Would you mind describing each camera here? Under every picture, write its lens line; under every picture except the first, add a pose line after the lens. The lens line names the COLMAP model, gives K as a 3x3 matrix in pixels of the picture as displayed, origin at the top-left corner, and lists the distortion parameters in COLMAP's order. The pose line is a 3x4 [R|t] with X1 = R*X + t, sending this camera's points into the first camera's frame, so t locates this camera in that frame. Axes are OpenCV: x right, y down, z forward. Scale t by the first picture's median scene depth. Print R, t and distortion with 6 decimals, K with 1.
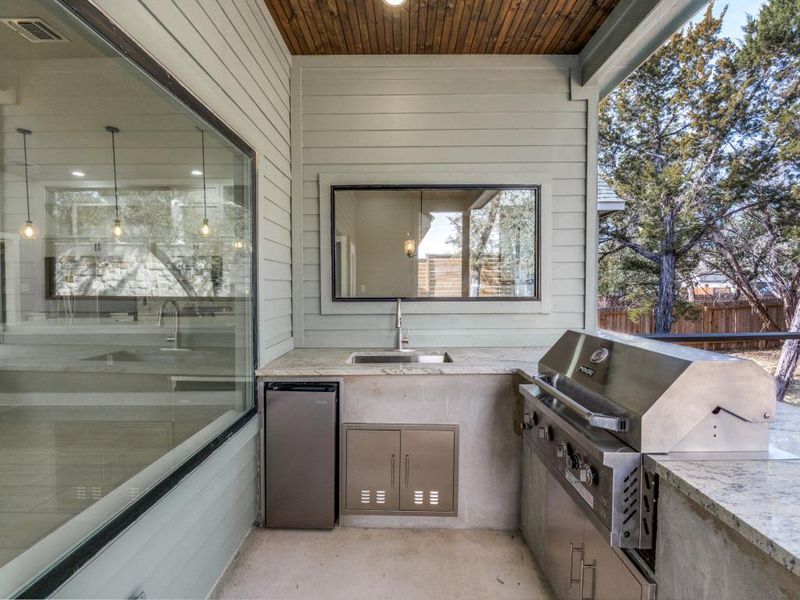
lens RADIAL K [[352.3, 0, 400.7], [0, 352.3, 296.5], [0, 0, 1]] dist [-0.001985, 0.000202]
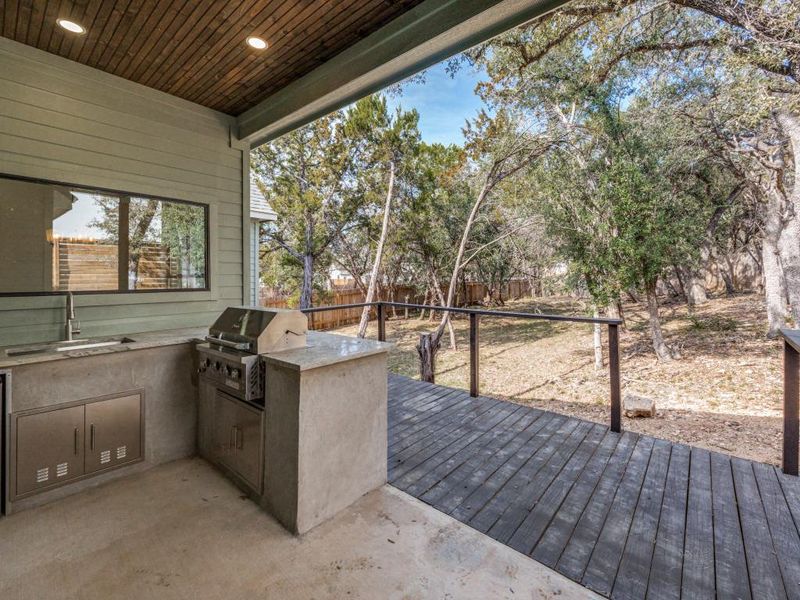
lens RADIAL K [[354.7, 0, 401.3], [0, 354.7, 280.7], [0, 0, 1]] dist [-0.003152, -0.000122]
pose [[0.642853, -0.005007, 0.765973, -0.057065], [0.022172, 0.999681, -0.012073, 0.002189], [-0.765669, 0.024744, 0.642759, -0.144304]]
